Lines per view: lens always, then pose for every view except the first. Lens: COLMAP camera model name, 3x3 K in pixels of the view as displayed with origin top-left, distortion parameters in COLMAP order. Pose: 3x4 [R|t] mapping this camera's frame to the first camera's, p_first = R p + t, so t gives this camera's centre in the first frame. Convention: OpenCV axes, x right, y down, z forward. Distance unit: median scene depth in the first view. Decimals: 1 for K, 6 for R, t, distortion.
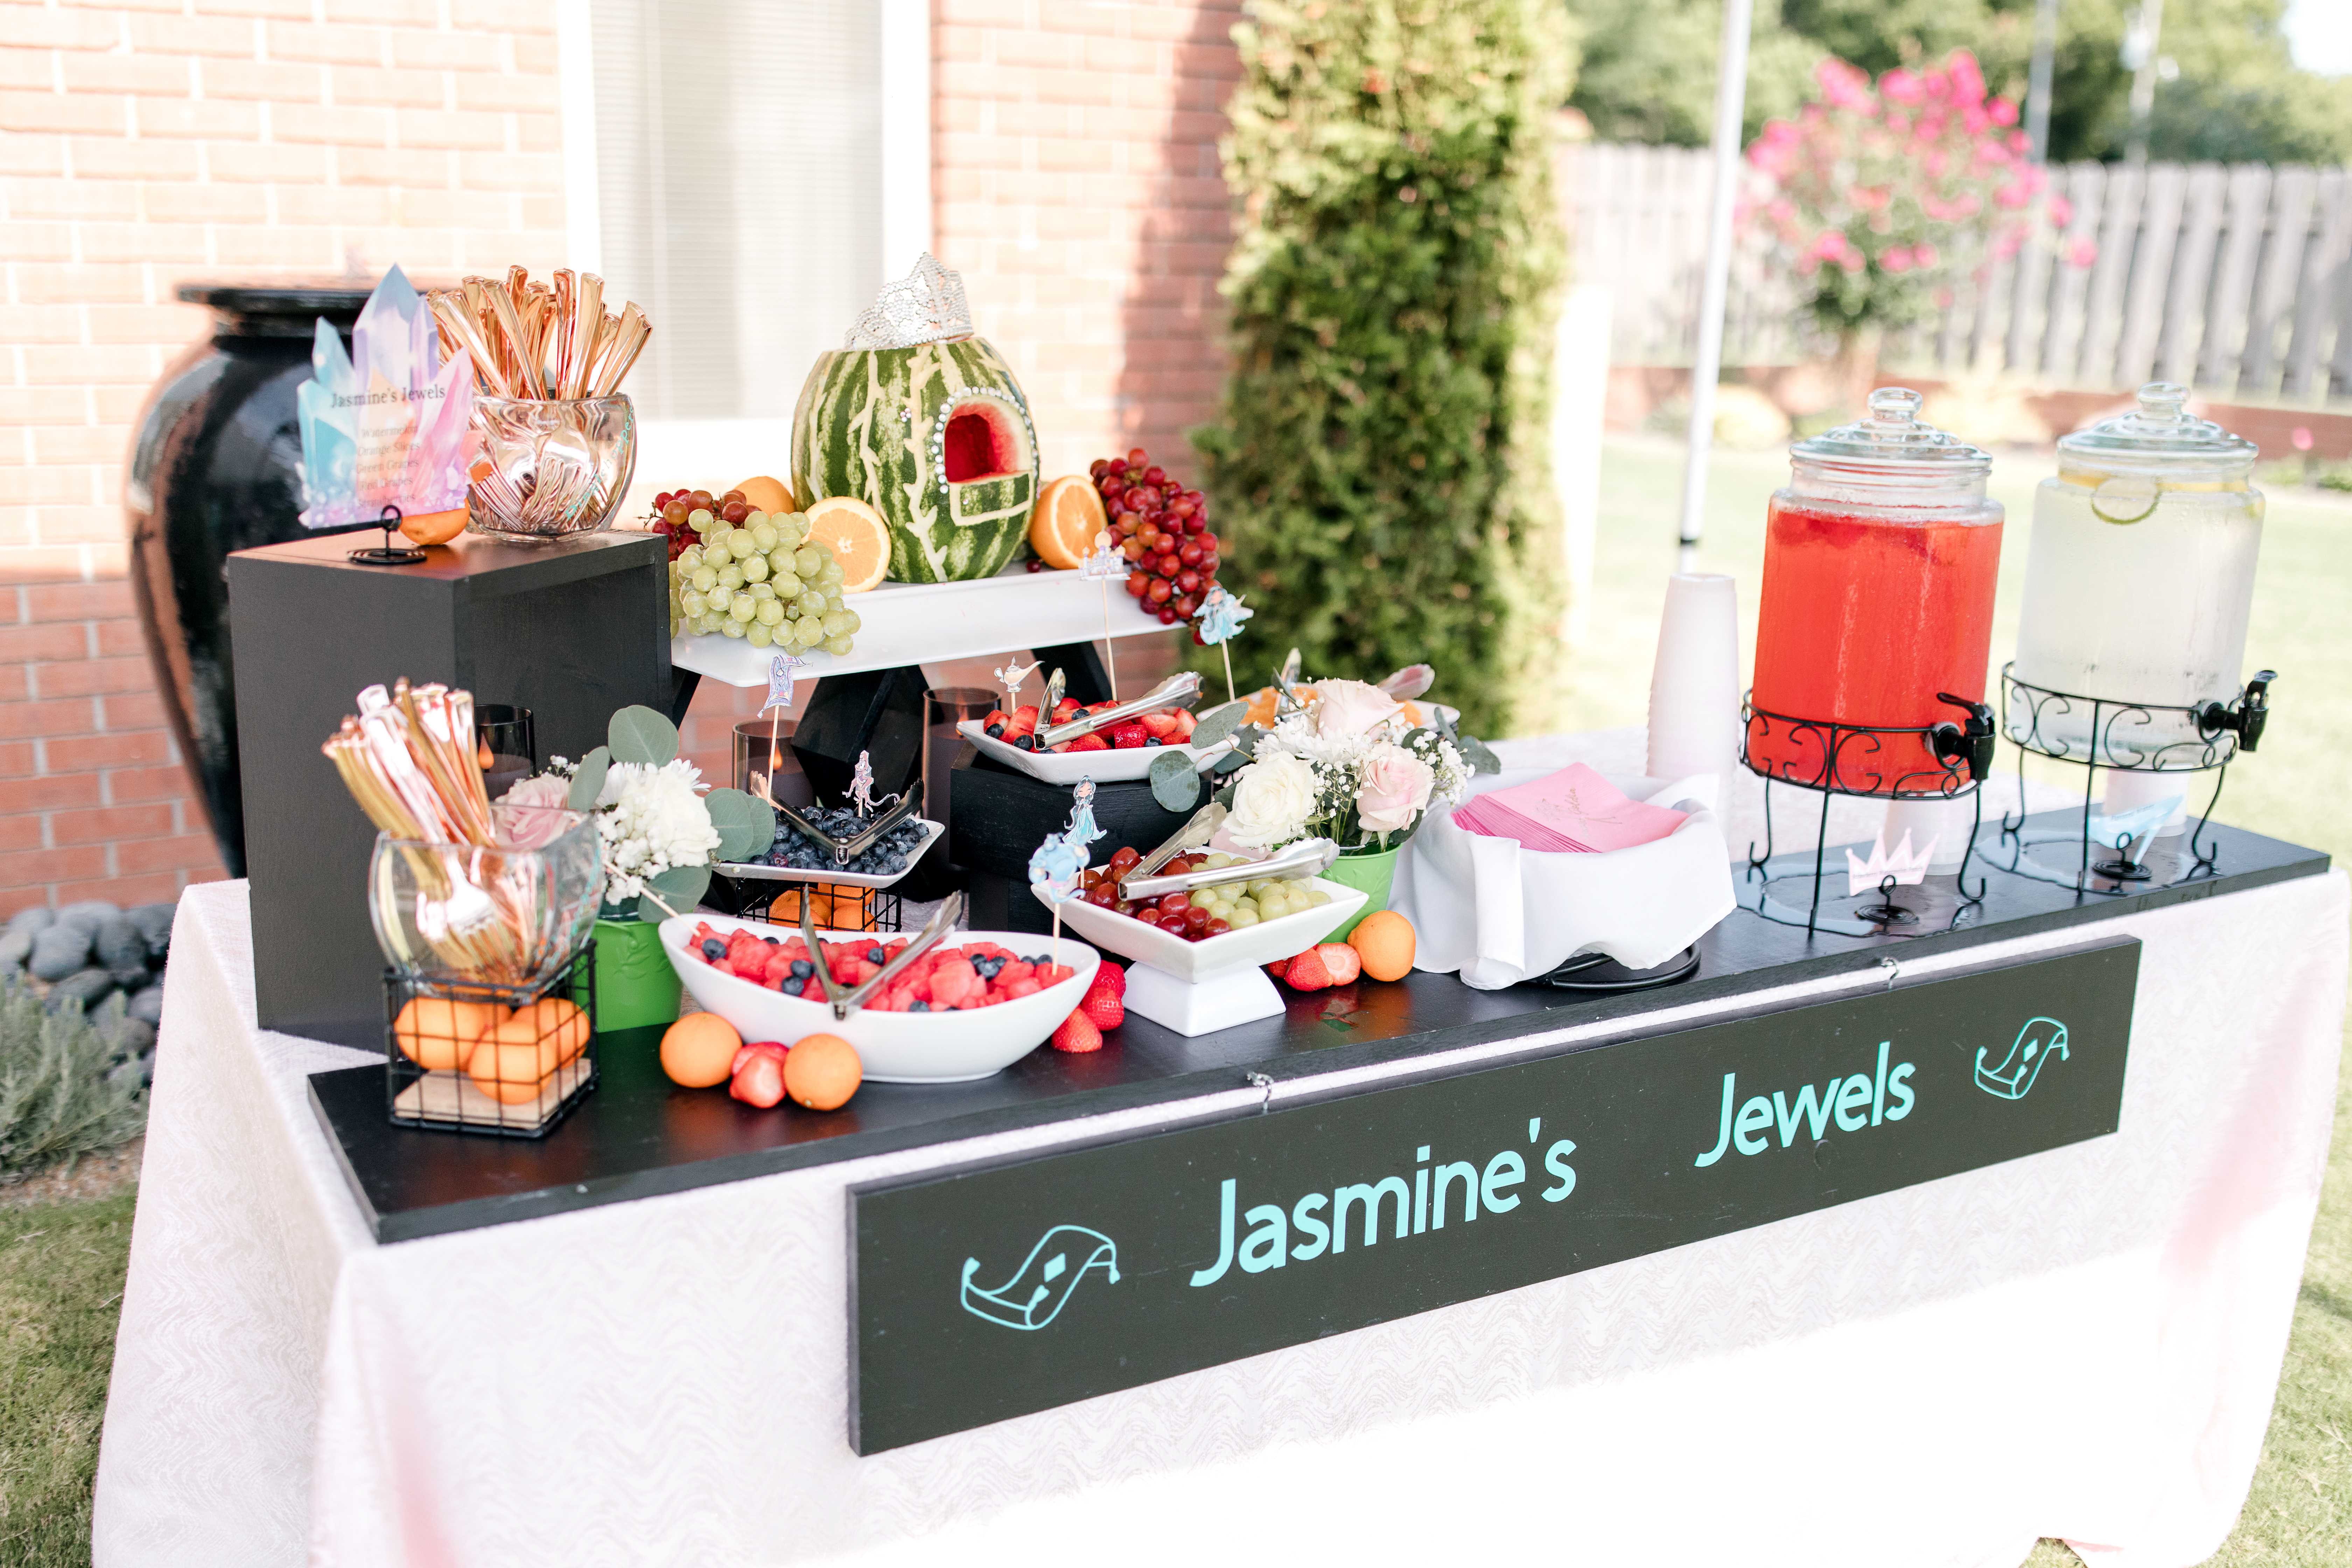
lens RADIAL K [[2227.5, 0, 1176.0], [0, 2227.5, 784.0], [0, 0, 1]] dist [0.010546, 0.000659]
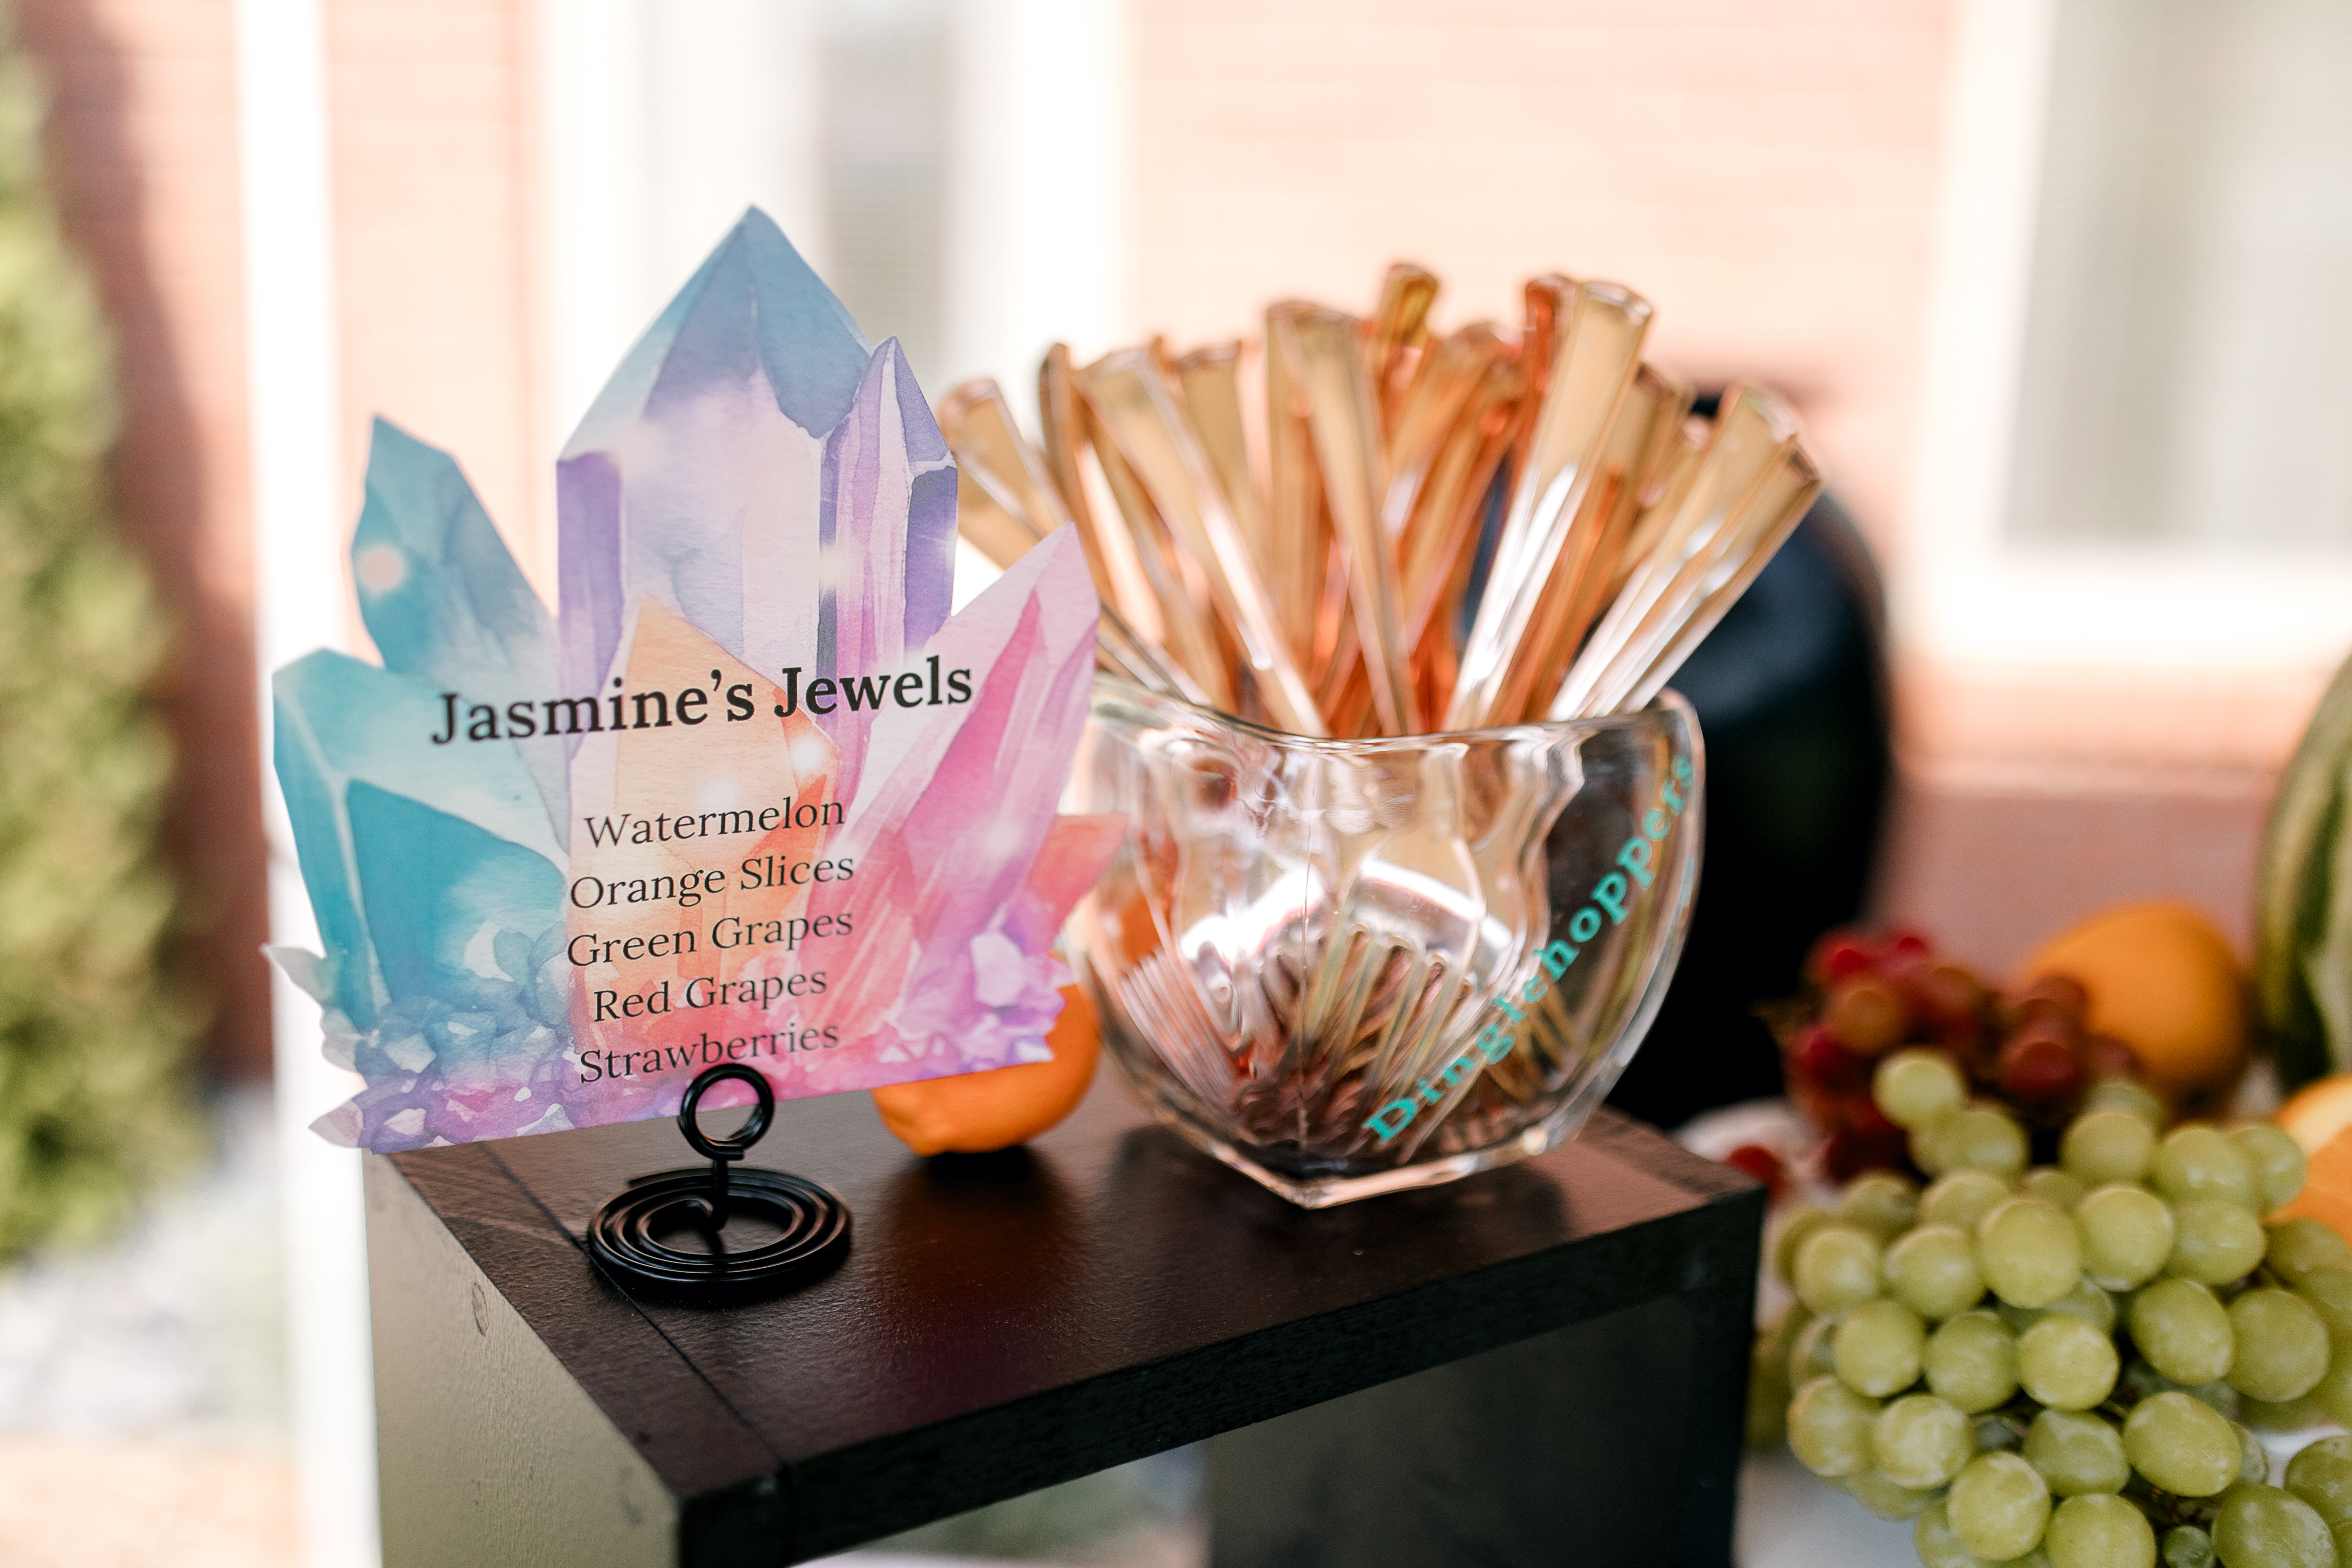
lens RADIAL K [[2227.5, 0, 1176.0], [0, 2227.5, 784.0], [0, 0, 1]] dist [0.010546, 0.000659]
pose [[0.820512, 0.129265, -0.556822, -0.150427], [-0.150894, 0.988524, 0.007132, -0.170070], [0.551354, 0.078170, 0.830601, 0.787212]]
